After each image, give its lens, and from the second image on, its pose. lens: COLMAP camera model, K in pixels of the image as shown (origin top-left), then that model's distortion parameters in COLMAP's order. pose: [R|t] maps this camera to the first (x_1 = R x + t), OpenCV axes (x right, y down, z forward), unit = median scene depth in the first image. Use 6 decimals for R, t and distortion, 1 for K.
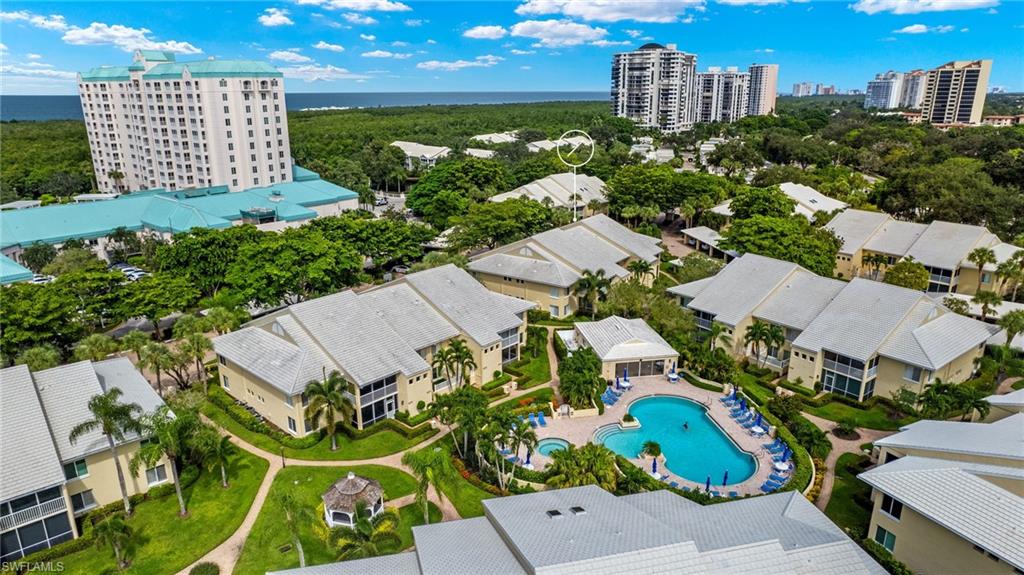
lens RADIAL K [[664.9, 0, 520.7], [0, 664.9, 289.7], [0, 0, 1]] dist [-0.024537, 0.020245]
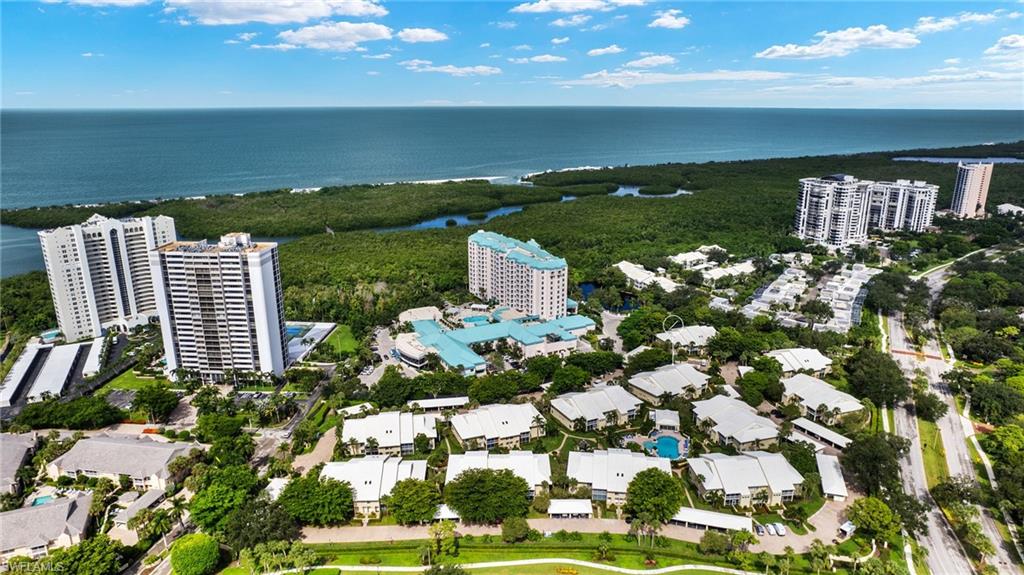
lens RADIAL K [[664.9, 0, 522.6], [0, 664.9, 283.7], [0, 0, 1]] dist [-0.024537, 0.020245]
pose [[0.935343, 0.096335, -0.340372, 0.097642], [-0.107091, 0.994165, -0.012909, -0.083925], [0.337142, 0.048526, 0.940202, -0.425110]]
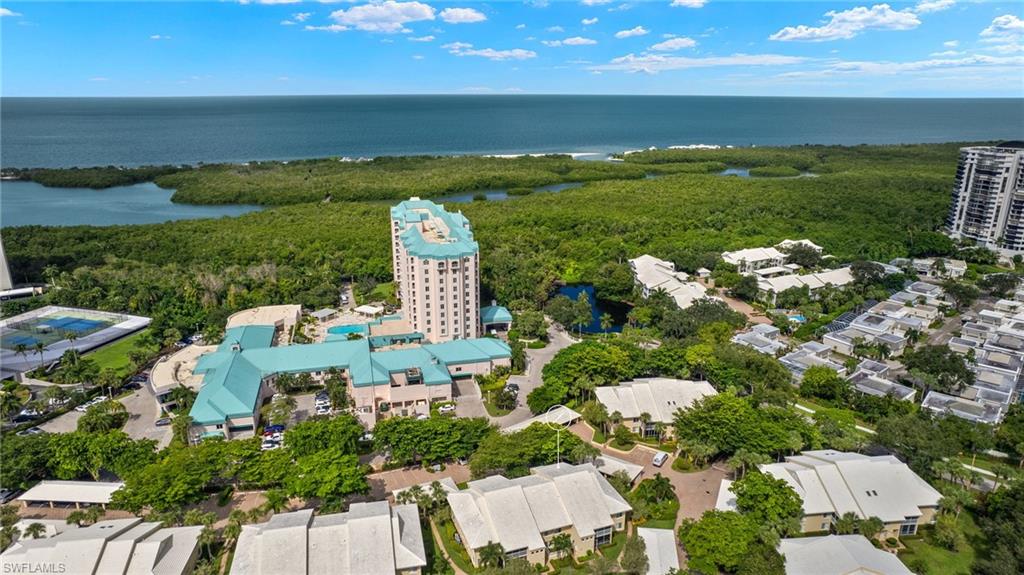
lens RADIAL K [[664.9, 0, 511.1], [0, 664.9, 291.6], [0, 0, 1]] dist [-0.024537, 0.020245]
pose [[0.825696, 0.166582, -0.538959, 0.158413], [-0.169101, 0.984560, 0.045242, -0.122588], [0.538174, 0.053782, 0.841116, -0.020890]]
